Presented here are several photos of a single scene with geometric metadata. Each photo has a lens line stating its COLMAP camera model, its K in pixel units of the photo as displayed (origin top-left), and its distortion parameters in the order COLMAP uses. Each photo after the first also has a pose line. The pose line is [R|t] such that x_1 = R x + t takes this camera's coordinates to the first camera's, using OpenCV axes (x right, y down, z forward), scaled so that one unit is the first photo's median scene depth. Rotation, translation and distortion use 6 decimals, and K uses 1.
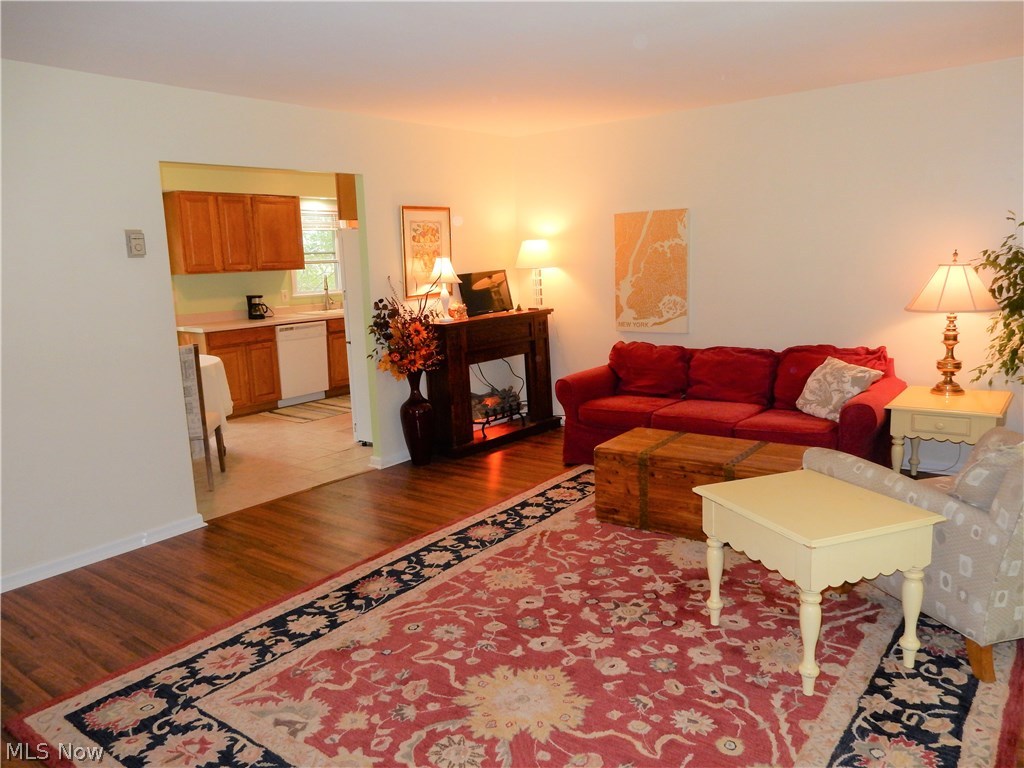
lens RADIAL K [[750.5, 0, 512.2], [0, 750.5, 387.8], [0, 0, 1]] dist [-0.008204, 0.001493]
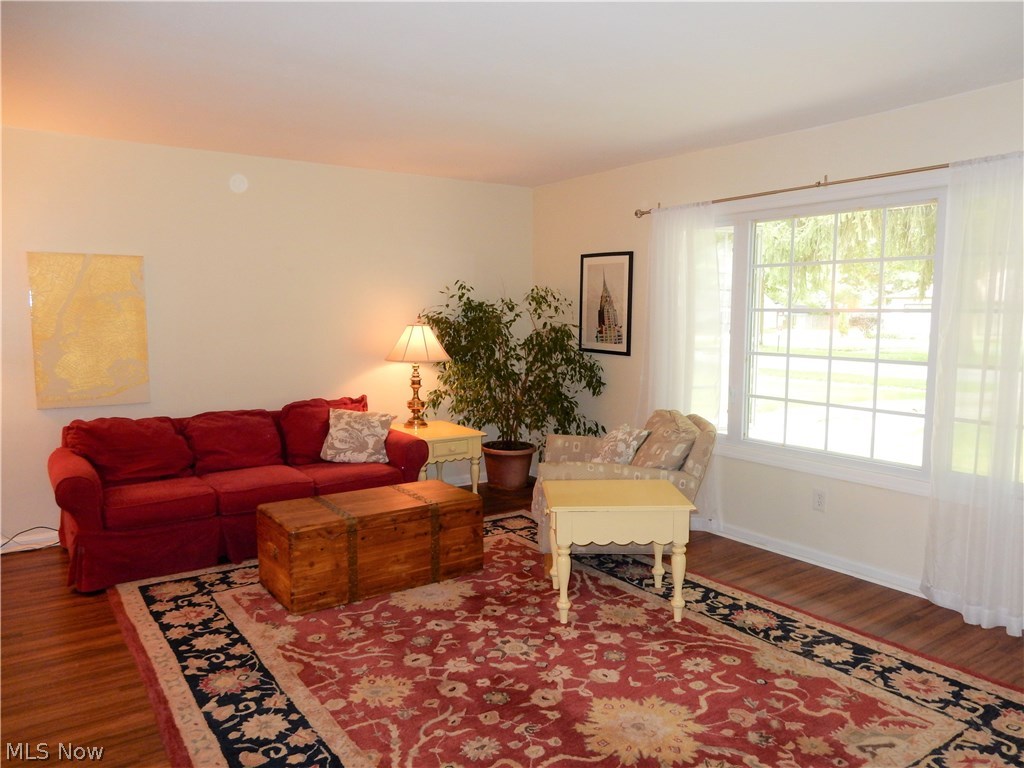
lens RADIAL K [[754.0, 0, 507.4], [0, 754.0, 394.7], [0, 0, 1]] dist [-0.000029, -0.000261]
pose [[0.313363, -0.070313, 0.947027, -0.618291], [0.150670, 0.988304, 0.023522, -0.056583], [-0.937604, 0.135318, 0.320292, 0.477930]]
